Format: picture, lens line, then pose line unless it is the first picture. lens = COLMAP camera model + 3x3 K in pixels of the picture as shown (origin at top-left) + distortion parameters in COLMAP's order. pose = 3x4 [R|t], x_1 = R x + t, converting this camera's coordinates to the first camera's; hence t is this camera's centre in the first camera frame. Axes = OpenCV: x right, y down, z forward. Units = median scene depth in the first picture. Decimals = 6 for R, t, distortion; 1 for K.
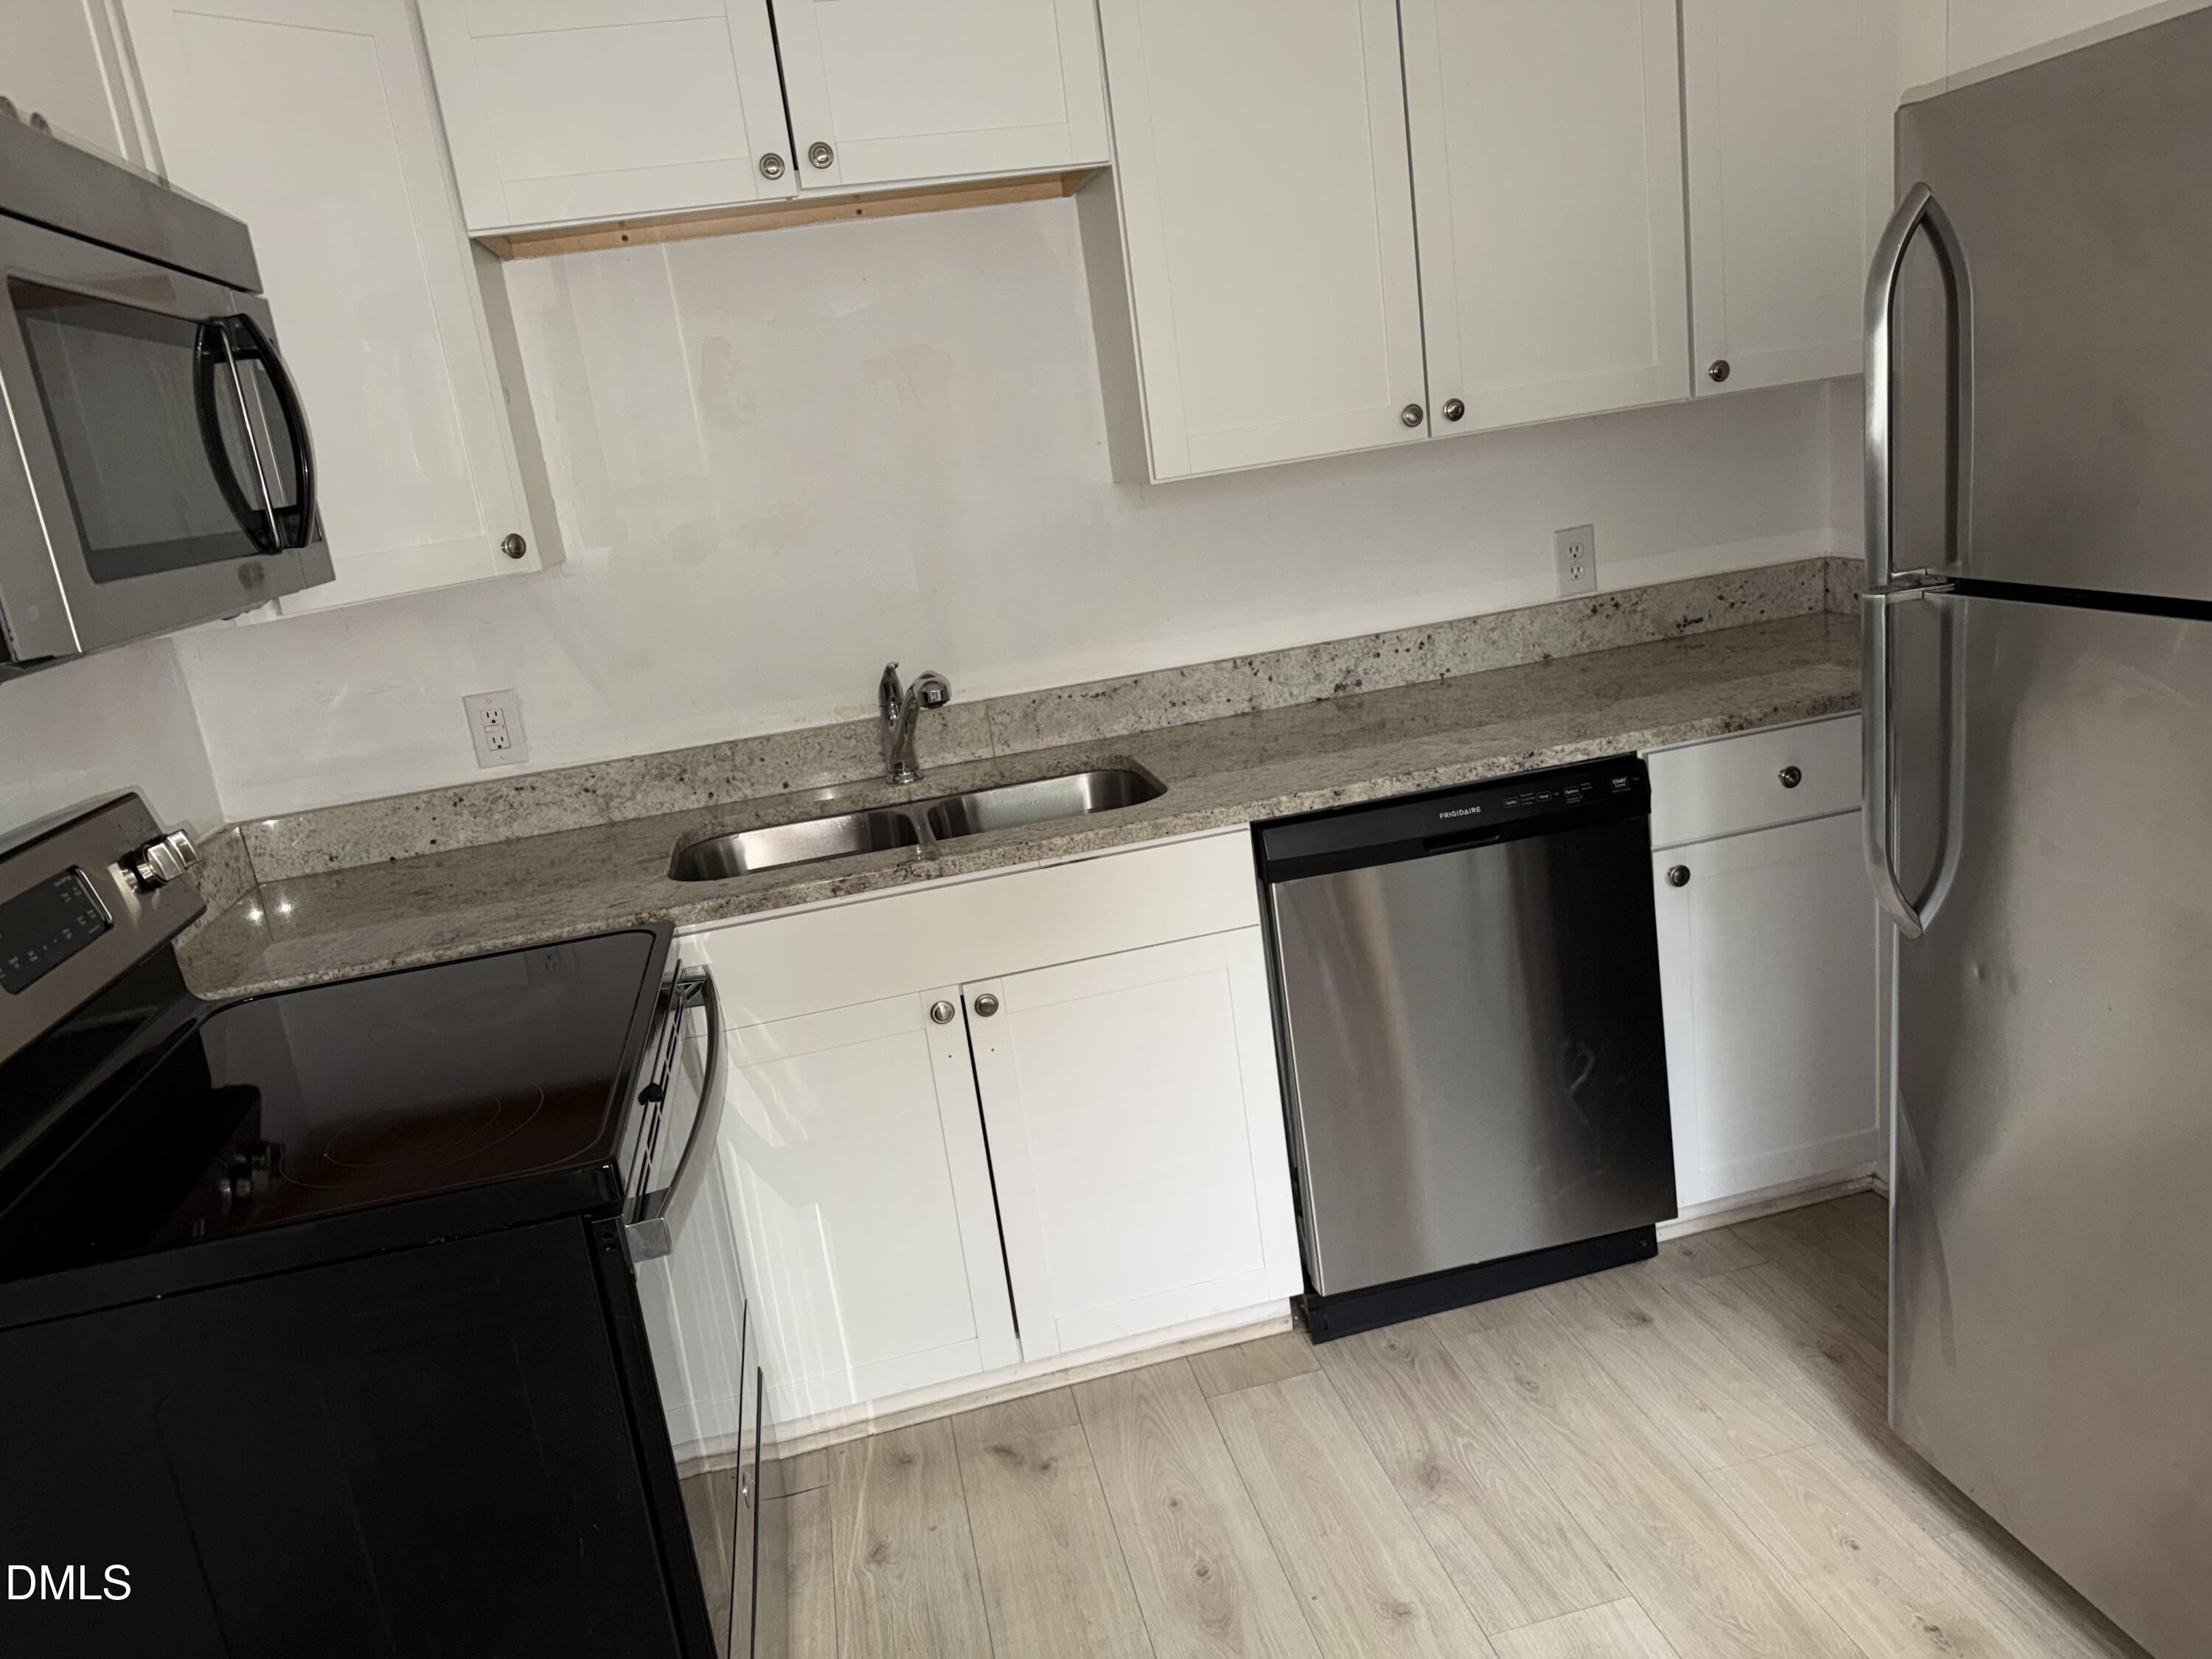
lens RADIAL K [[1559.6, 0, 1106.0], [0, 1559.6, 829.5], [0, 0, 1]] dist [0.066943, -0.073934]
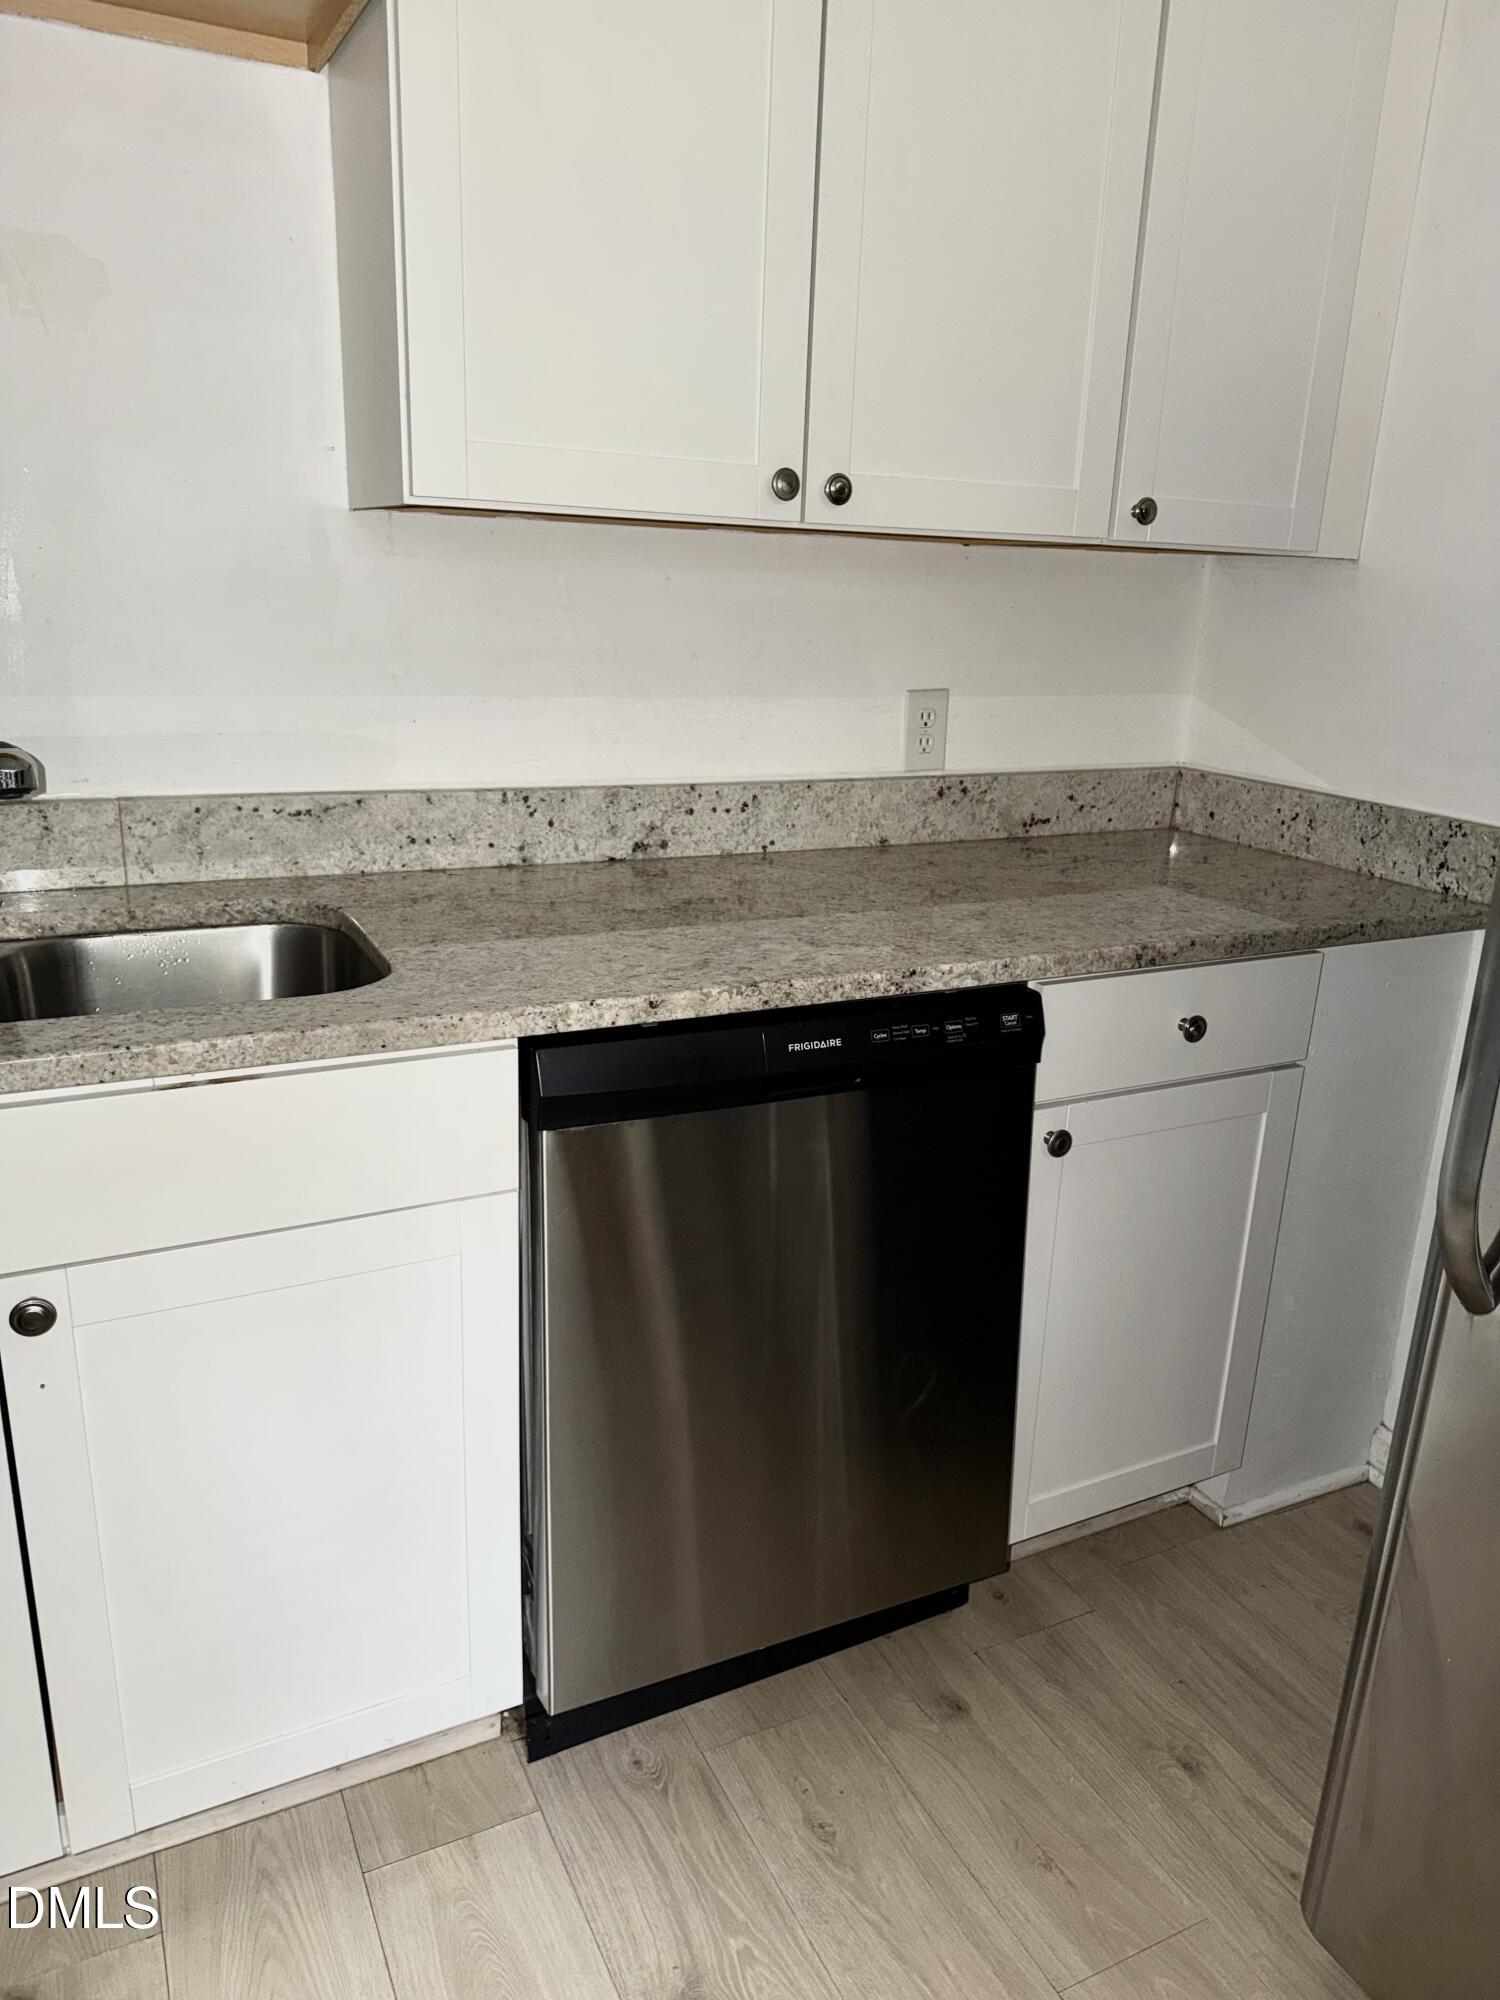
lens RADIAL K [[1392.9, 0, 773.1], [0, 1392.9, 1025.8], [0, 0, 1]] dist [0.095369, -0.113867]
pose [[0.949739, 0.085157, 0.301239, 0.014612], [-0.096617, 0.995048, 0.023320, -0.028562], [-0.297761, -0.051252, 0.953264, 0.354969]]
